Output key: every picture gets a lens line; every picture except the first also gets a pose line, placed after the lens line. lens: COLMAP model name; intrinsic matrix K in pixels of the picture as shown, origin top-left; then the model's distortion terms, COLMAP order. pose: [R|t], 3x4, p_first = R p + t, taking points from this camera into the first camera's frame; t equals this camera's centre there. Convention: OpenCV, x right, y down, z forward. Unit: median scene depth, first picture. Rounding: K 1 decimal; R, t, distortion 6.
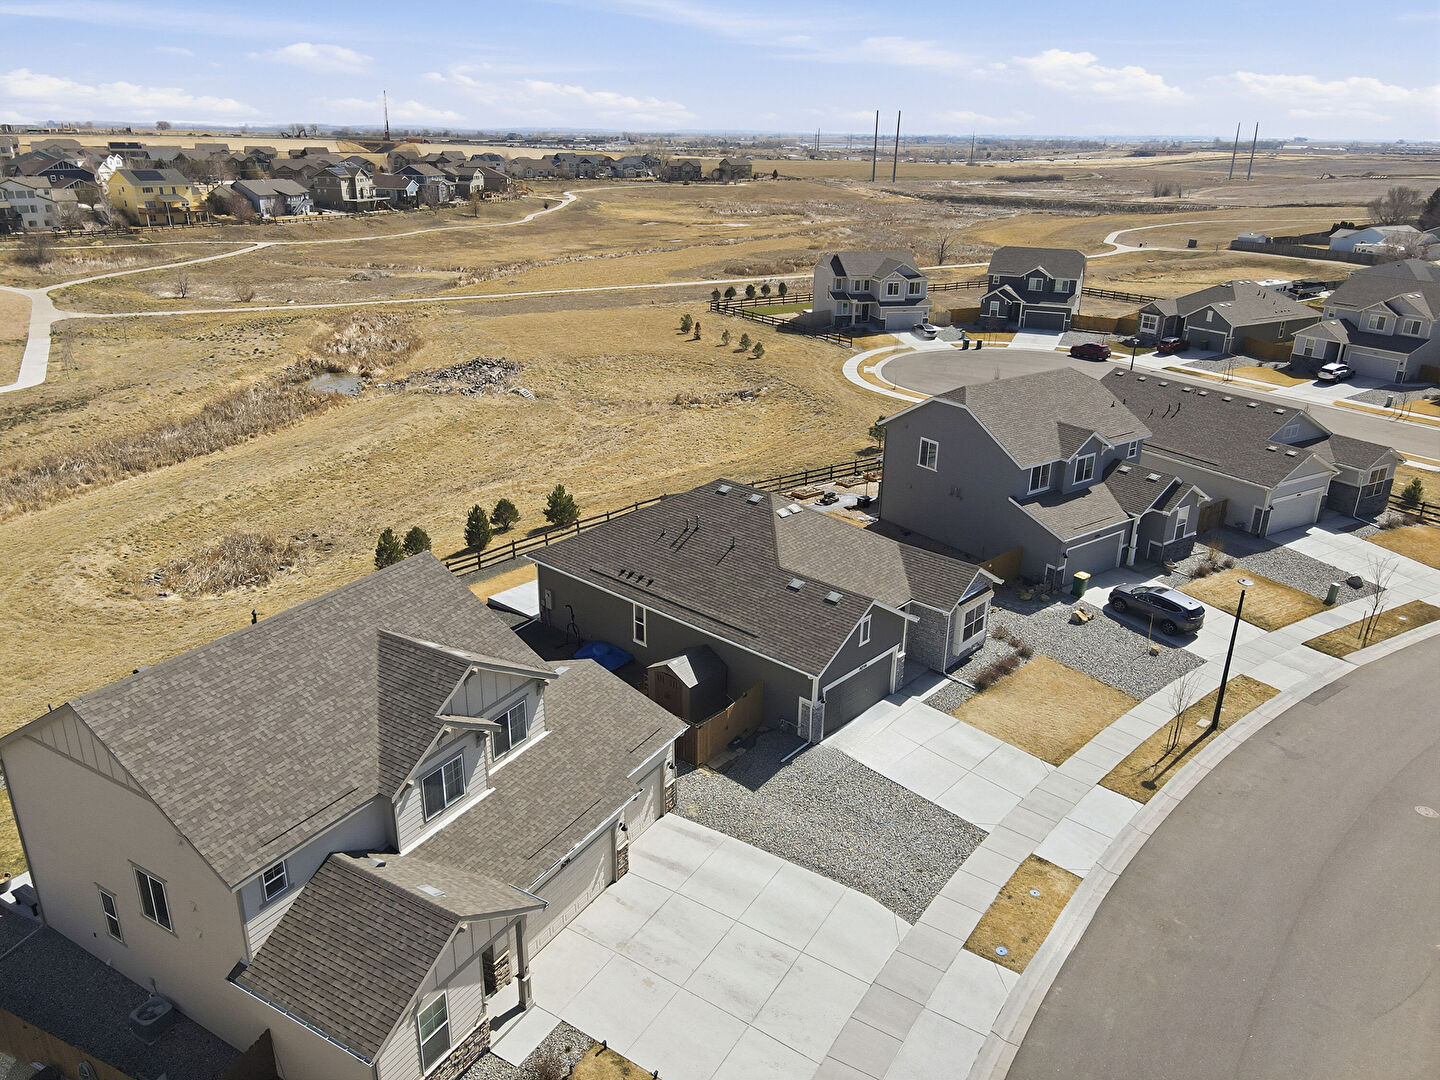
lens RADIAL K [[1058.9, 0, 720.0], [0, 1058.9, 540.0], [0, 0, 1]] dist [0.004714, 0.014415]
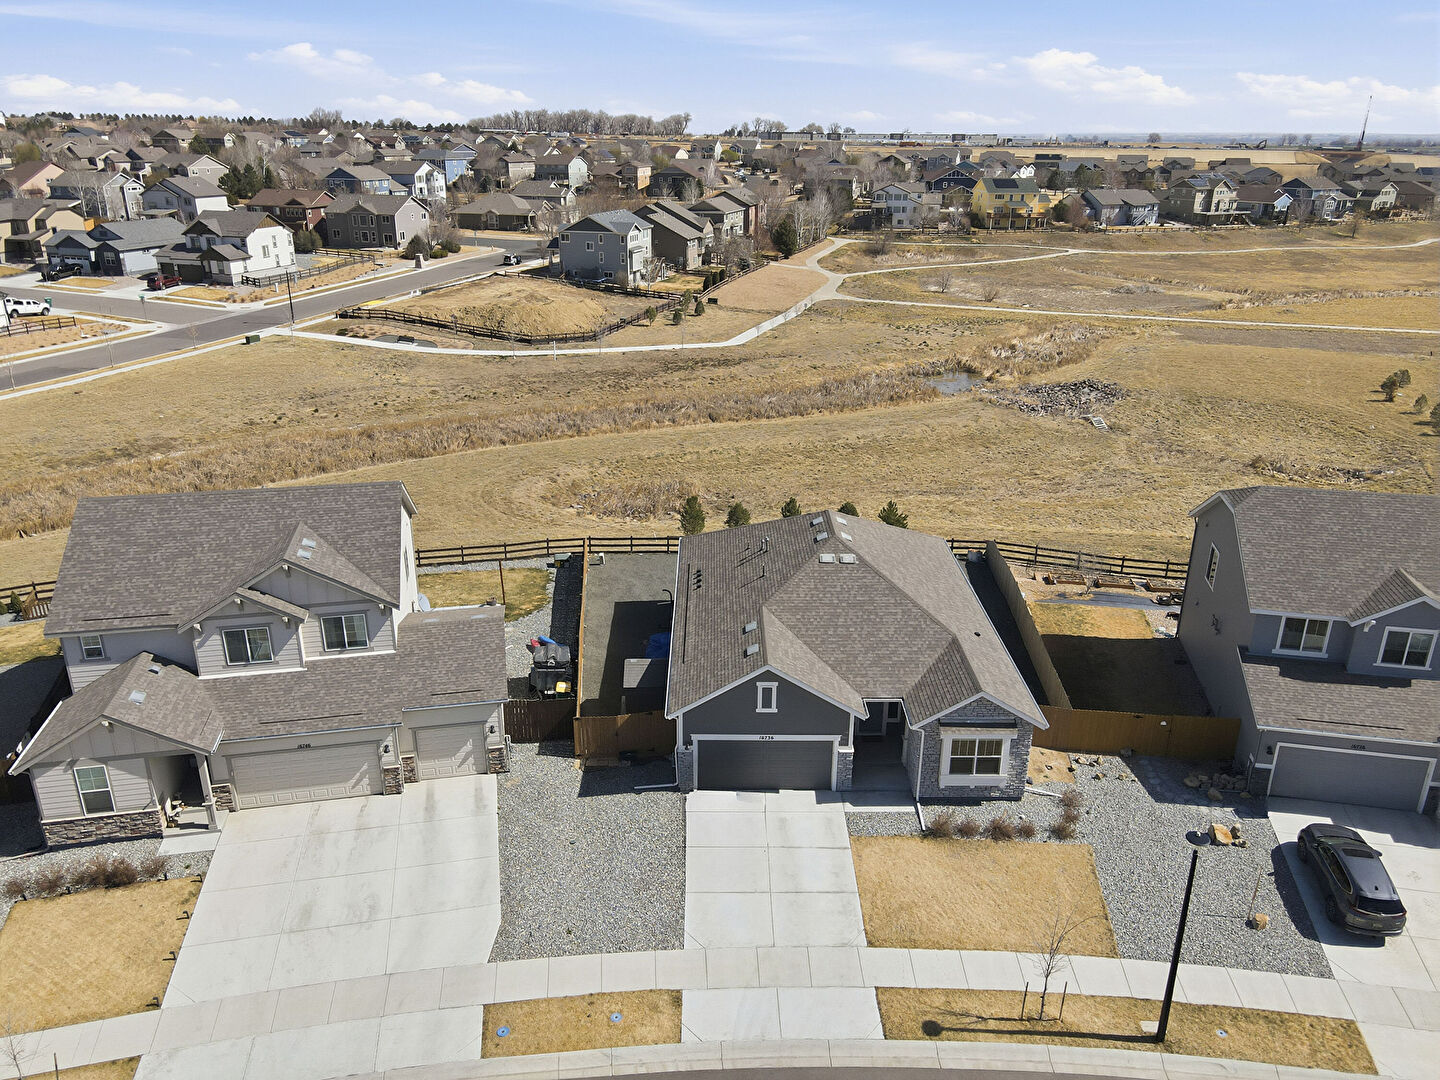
lens RADIAL K [[1058.9, 0, 720.0], [0, 1058.9, 540.0], [0, 0, 1]] dist [0.004714, 0.014415]
pose [[0.673040, 0.256654, -0.693647, 0.368981], [-0.263125, 0.959591, 0.099747, -0.063411], [0.691218, 0.115382, 0.713376, 0.173511]]
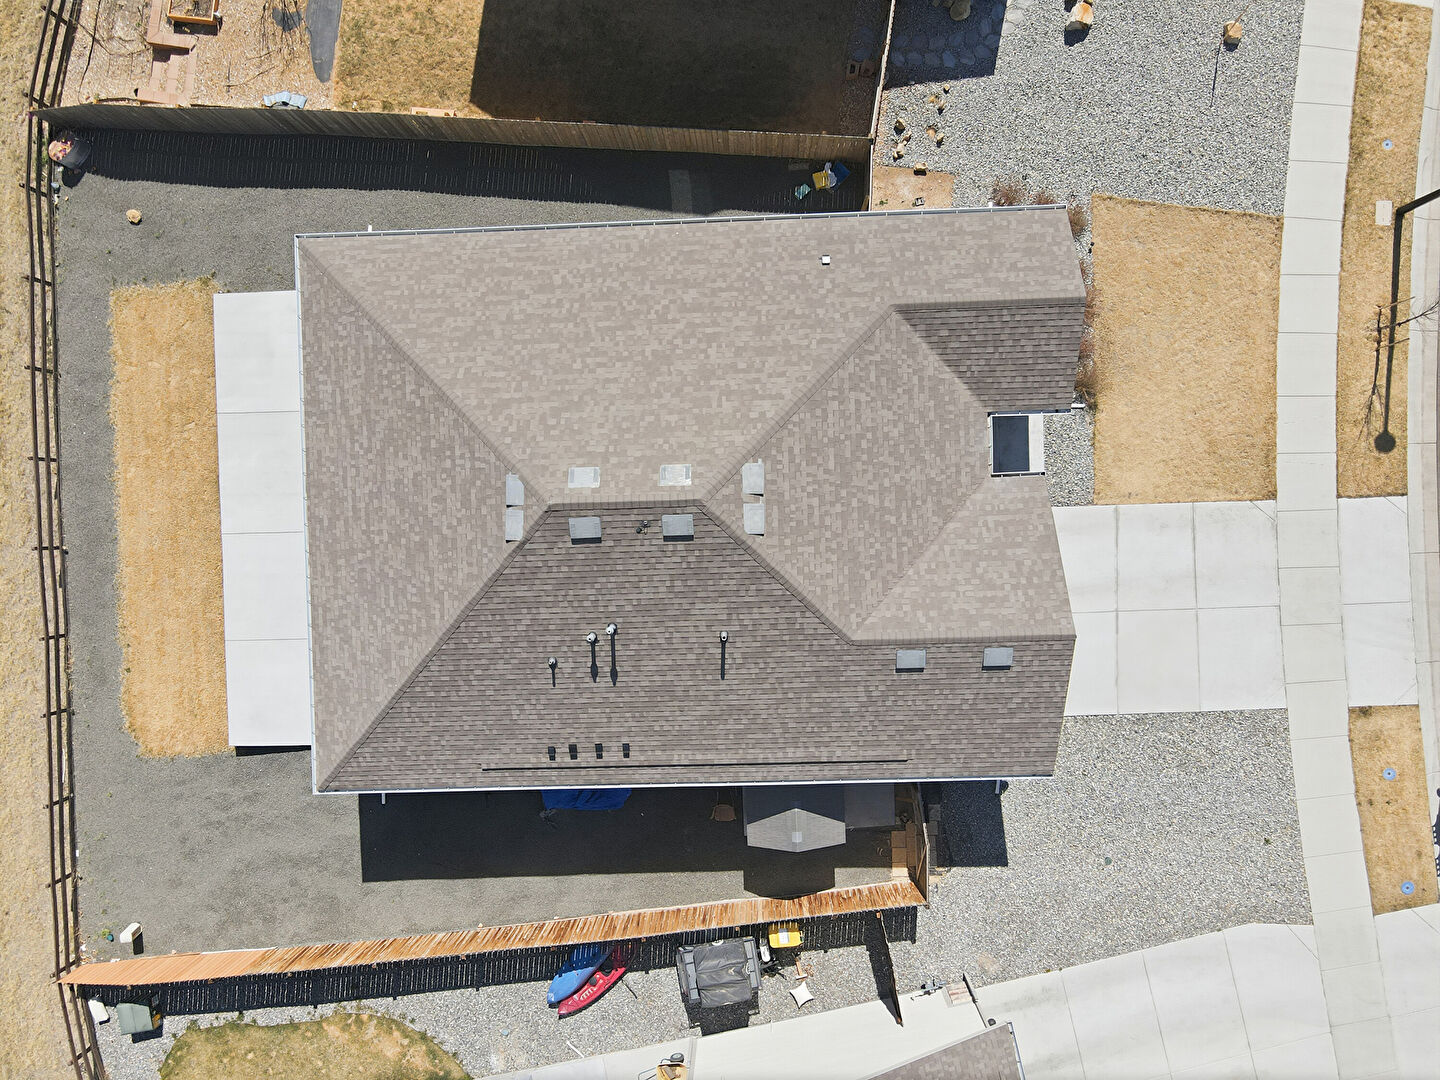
lens RADIAL K [[1058.9, 0, 720.0], [0, 1058.9, 540.0], [0, 0, 1]] dist [0.004714, 0.014415]
pose [[0.721127, -0.691002, -0.049915, 0.039010], [0.294595, 0.240633, 0.924829, -0.270742], [-0.627048, -0.681625, 0.377093, 0.493387]]
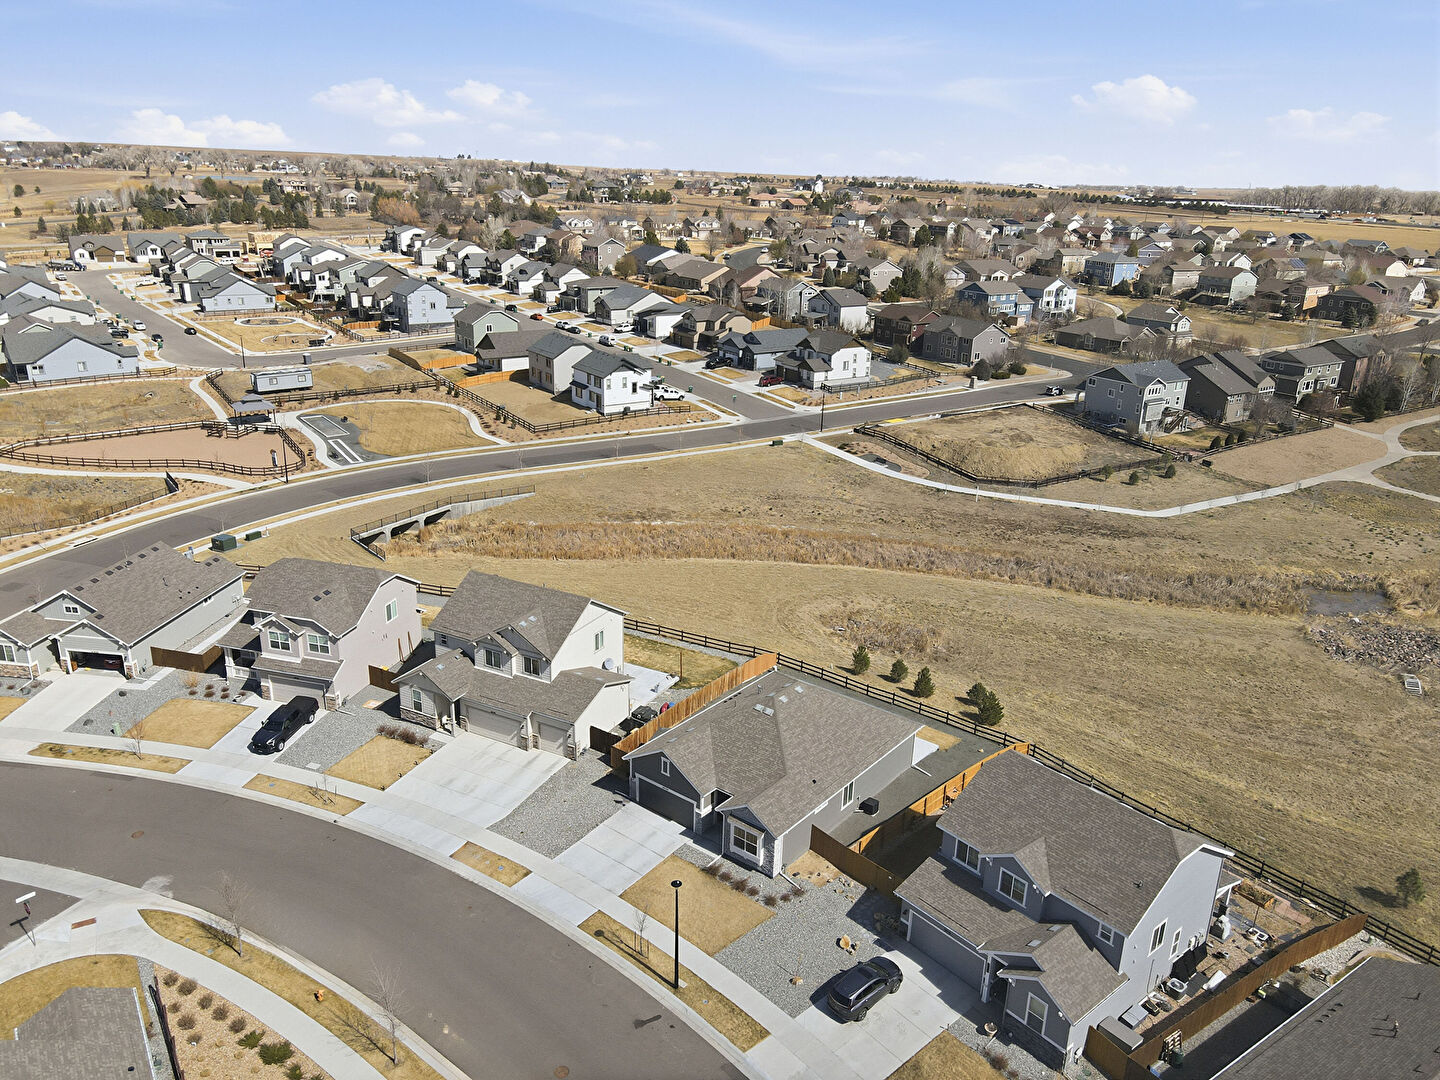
lens RADIAL K [[1058.9, 0, 720.0], [0, 1058.9, 540.0], [0, 0, 1]] dist [0.004714, 0.014415]
pose [[0.064251, 0.316844, -0.946299, 0.844016], [-0.386785, 0.882043, 0.269068, -0.371763], [0.919929, 0.348727, 0.179222, 0.352811]]
